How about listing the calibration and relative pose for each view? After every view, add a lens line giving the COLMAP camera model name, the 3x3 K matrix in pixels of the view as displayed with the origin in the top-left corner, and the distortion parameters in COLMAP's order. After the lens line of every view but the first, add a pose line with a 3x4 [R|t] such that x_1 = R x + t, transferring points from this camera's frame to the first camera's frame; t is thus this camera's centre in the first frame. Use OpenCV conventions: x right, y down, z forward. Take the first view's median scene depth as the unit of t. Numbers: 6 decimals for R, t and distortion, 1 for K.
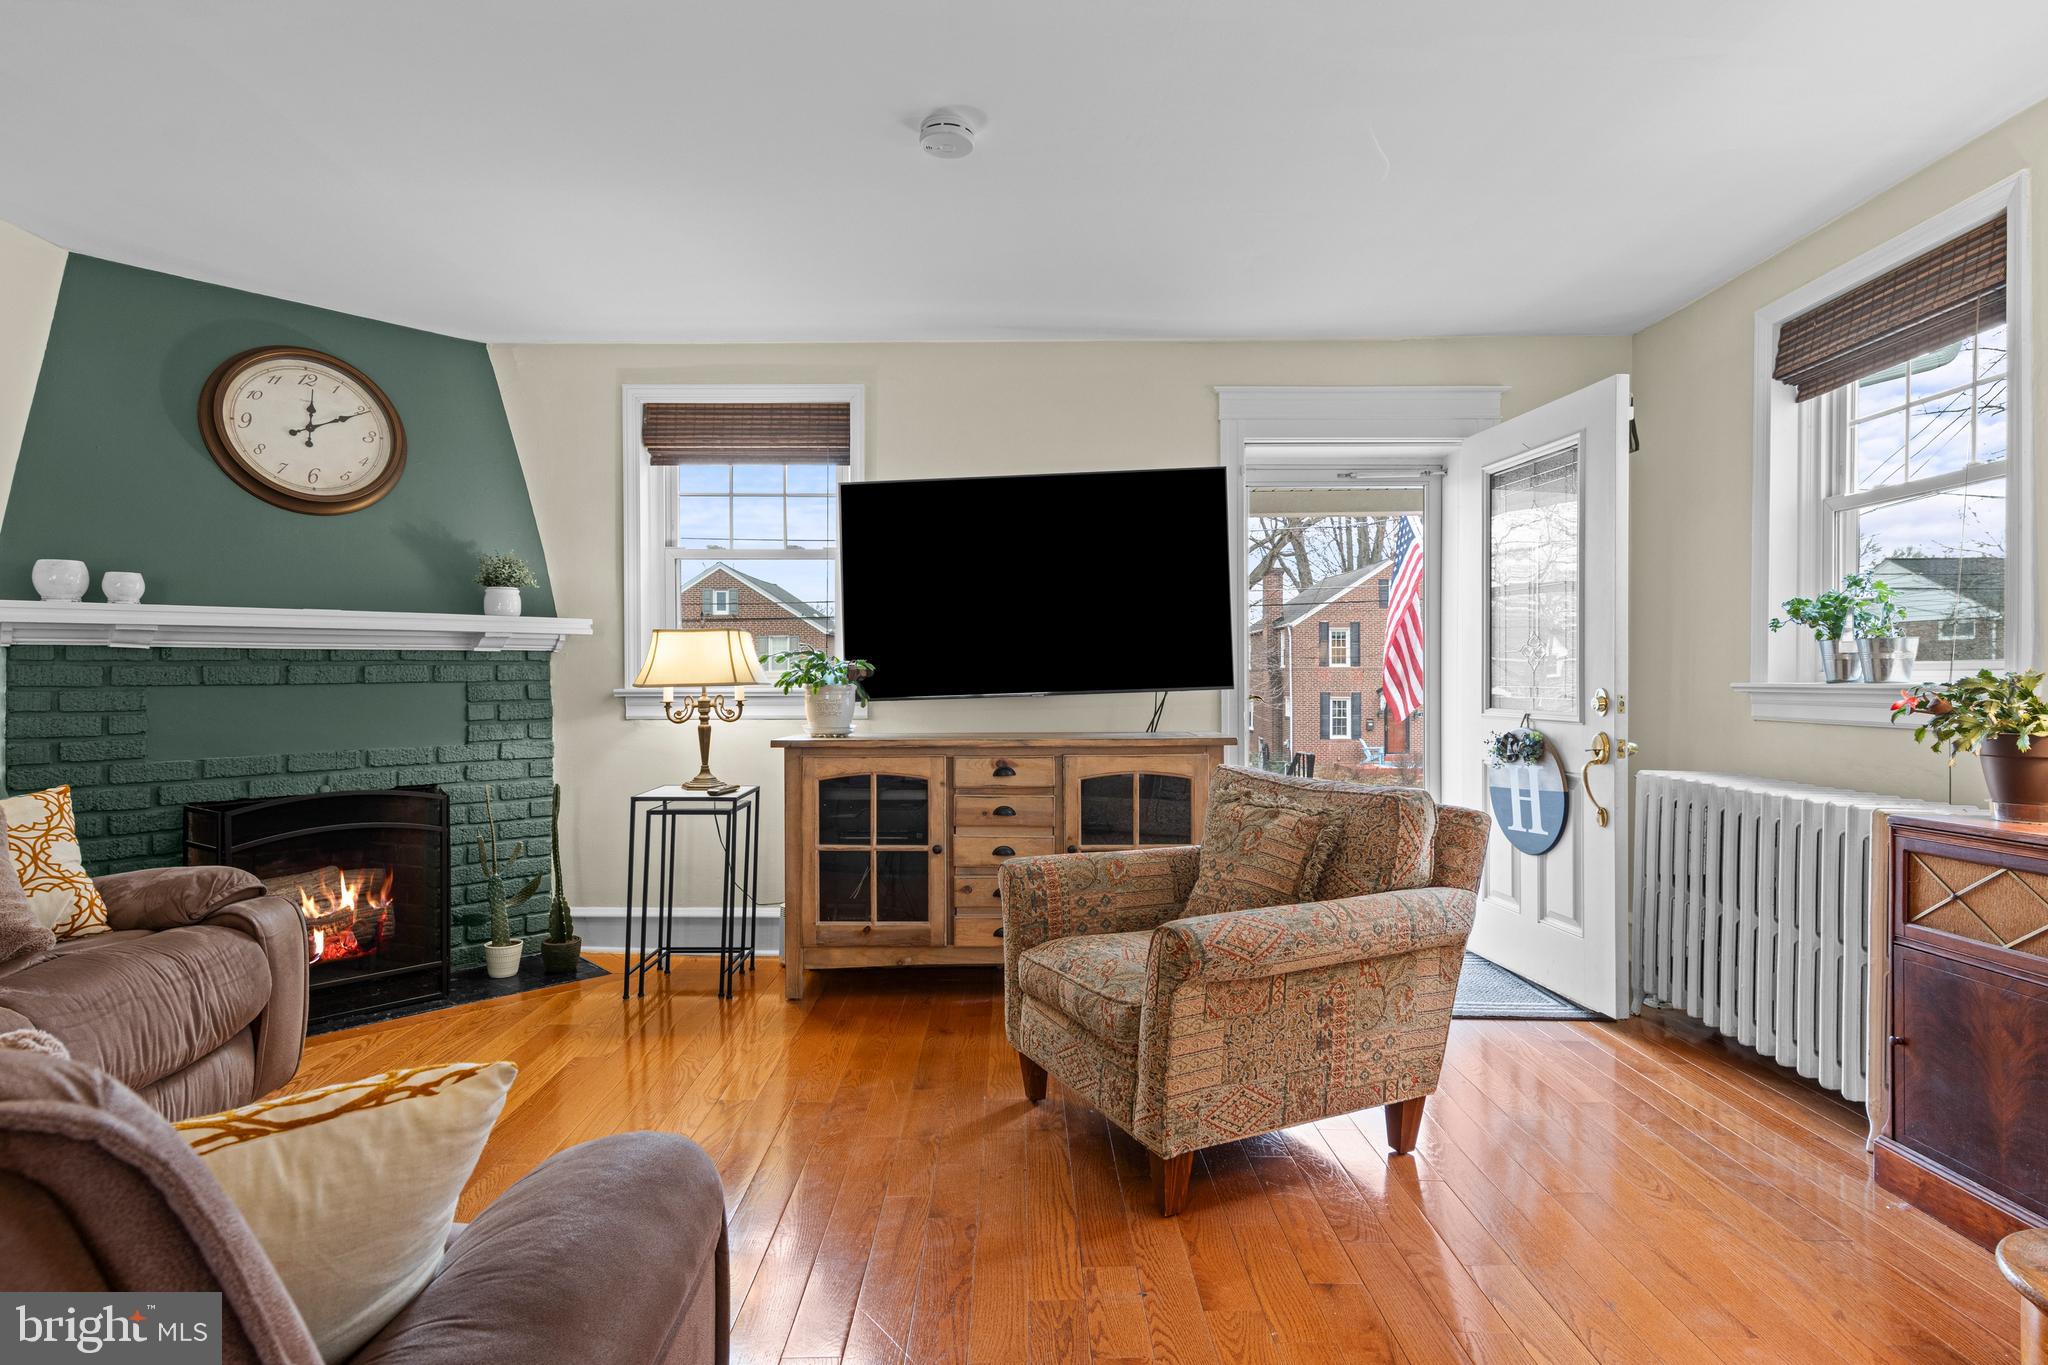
lens RADIAL K [[1042.0, 0, 1025.0], [0, 1042.0, 688.3], [0, 0, 1]] dist [0.014500, -0.003628]
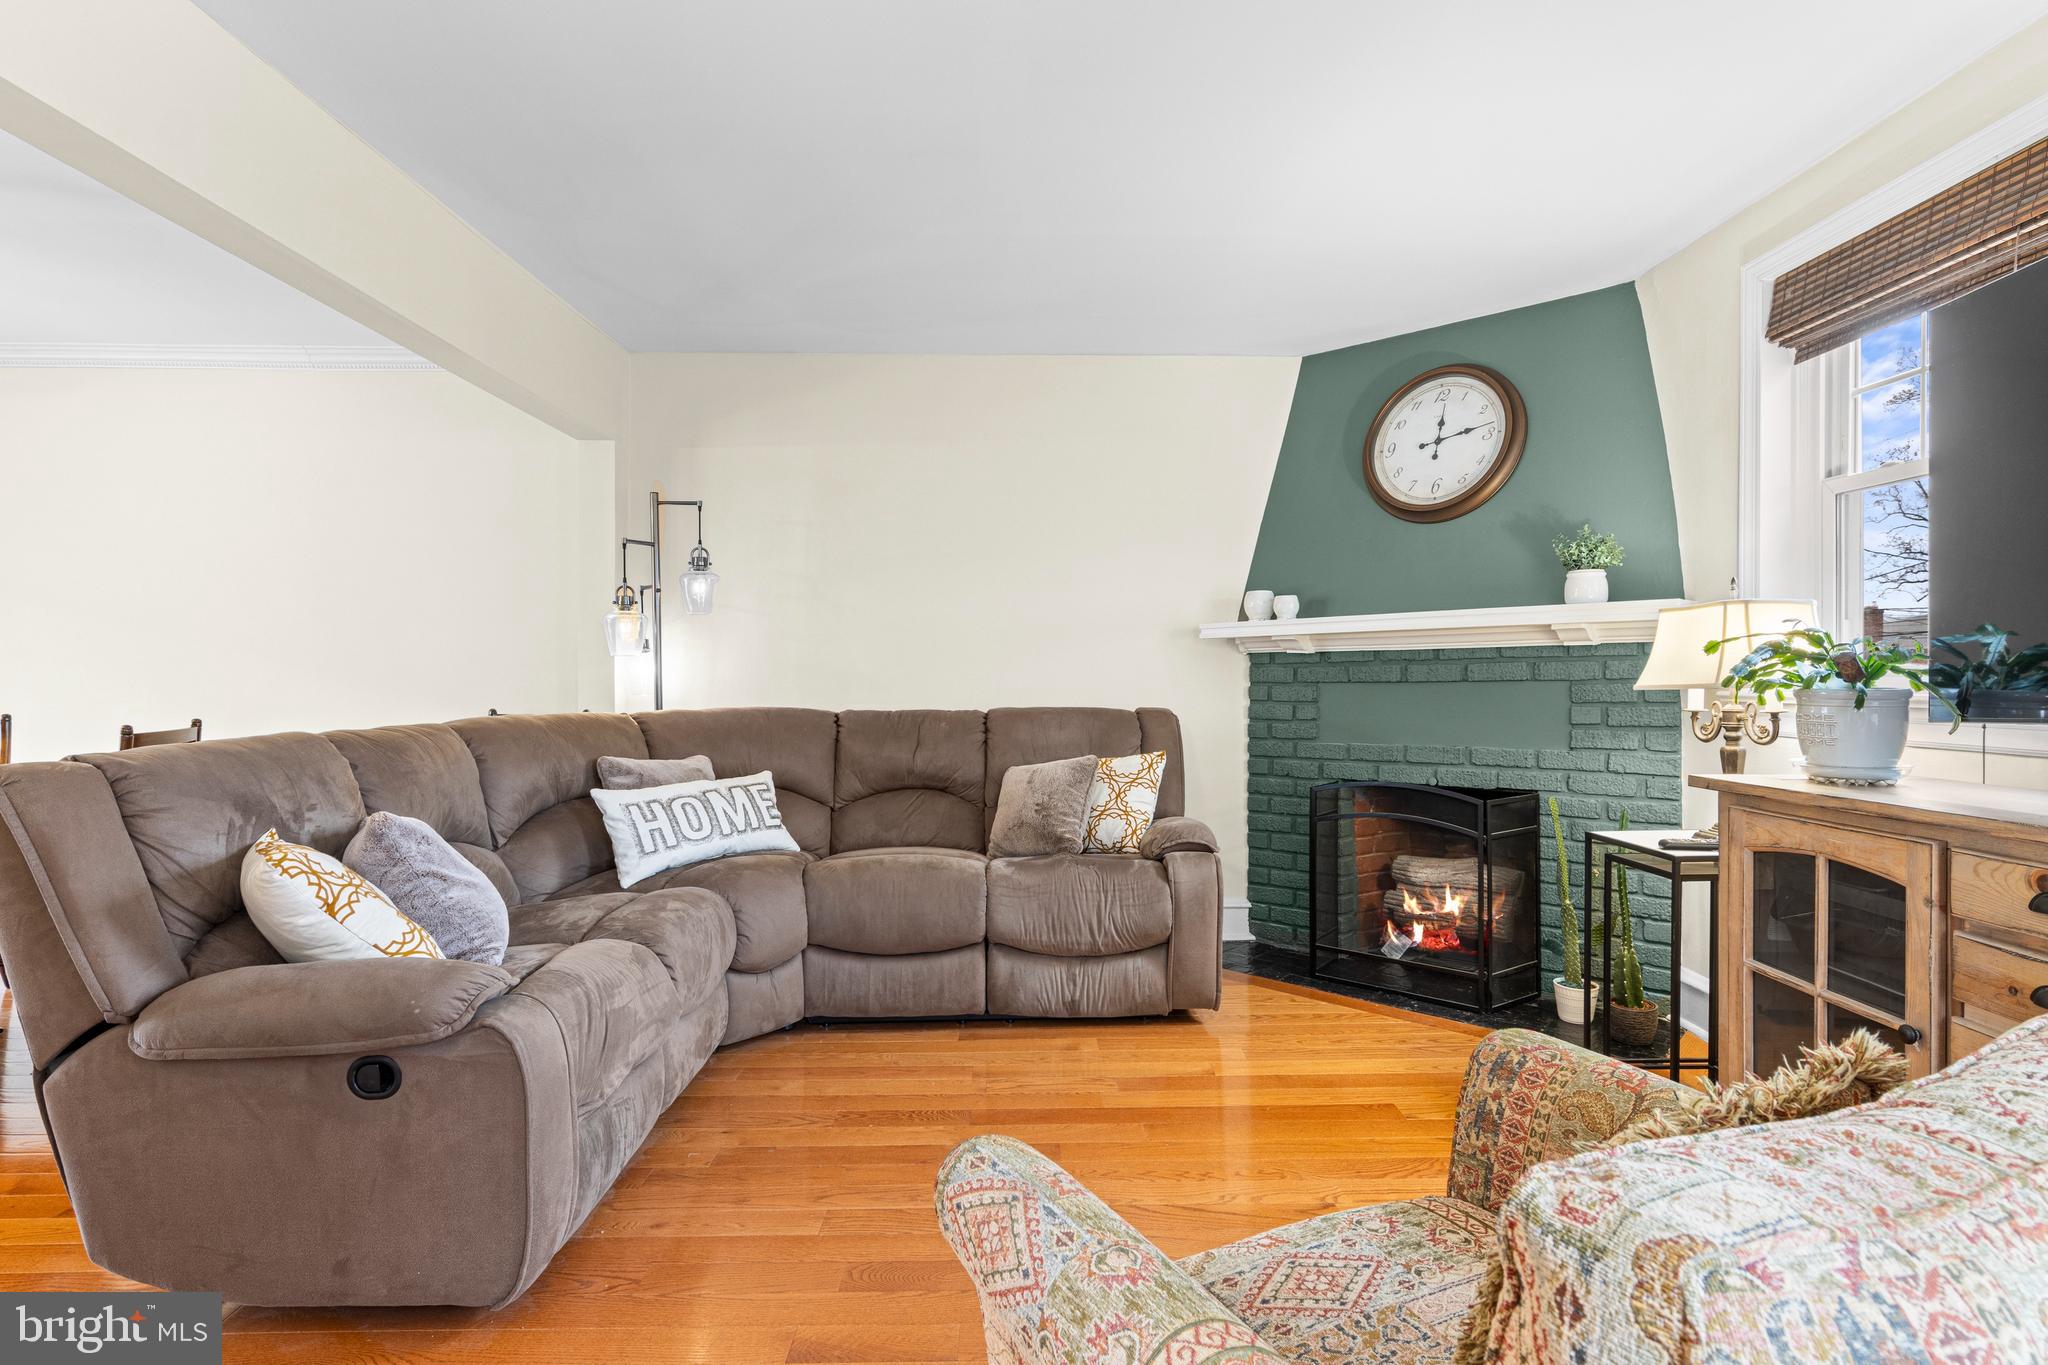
lens RADIAL K [[1055.5, 0, 1022.5], [0, 1055.5, 687.8], [0, 0, 1]] dist [0.012151, -0.000348]
pose [[0.007051, 0.012931, -0.999892, 0.398800], [-0.005398, 0.999902, 0.012893, -0.009552], [0.999961, 0.005307, 0.007120, 0.581663]]
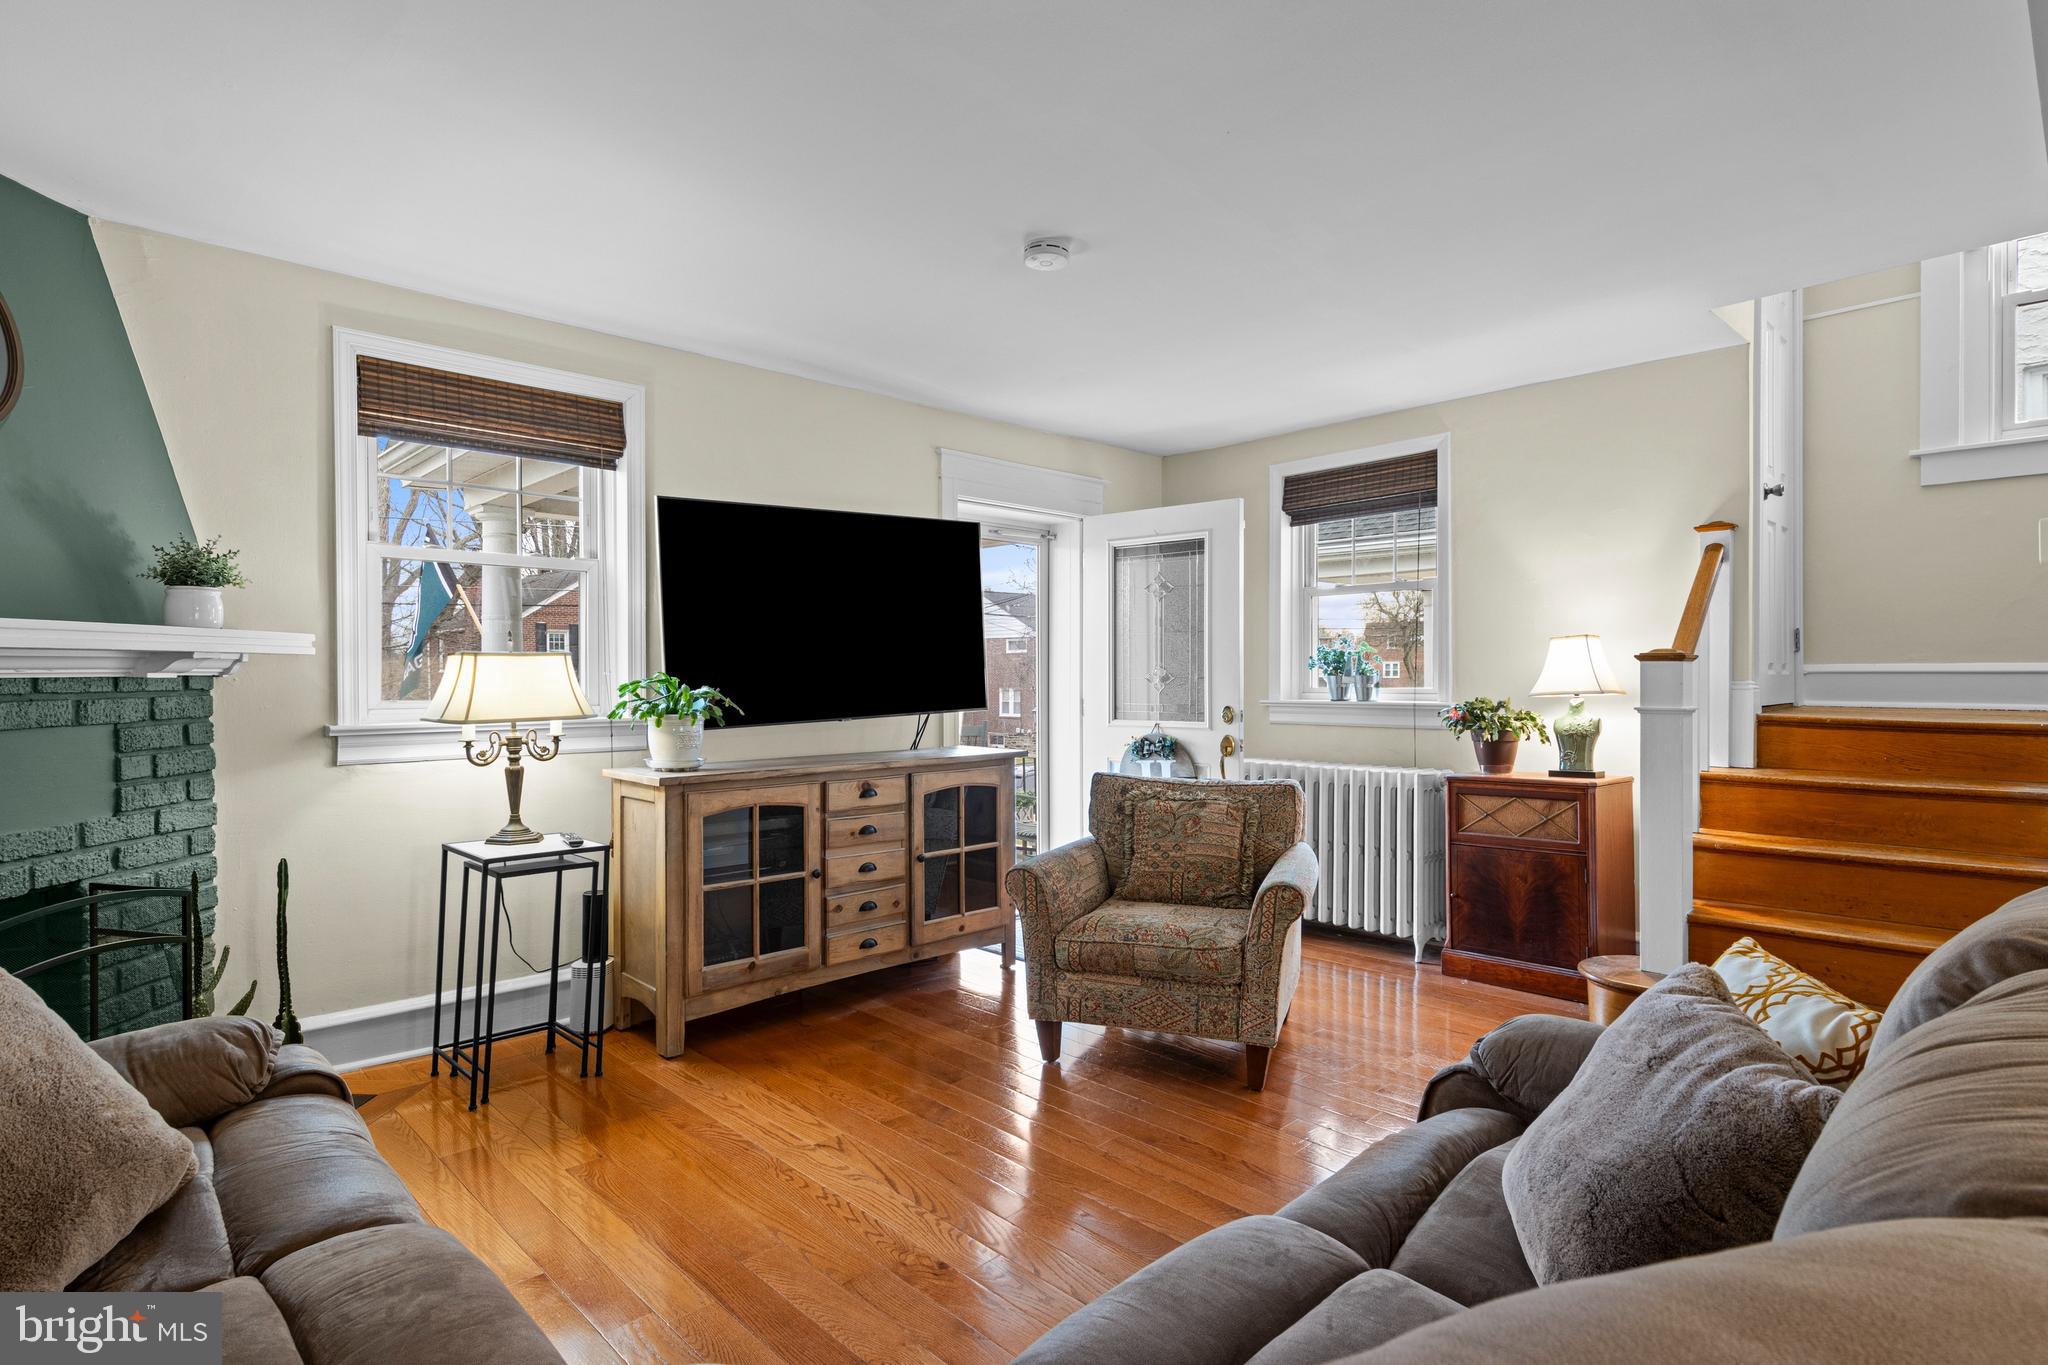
lens RADIAL K [[1042.0, 0, 1025.0], [0, 1042.0, 688.3], [0, 0, 1]] dist [0.014500, -0.003628]
pose [[0.721202, -0.006960, 0.692690, -0.639507], [0.008107, 0.999966, 0.001607, -0.027416], [-0.692678, 0.004457, 0.721233, 0.116903]]
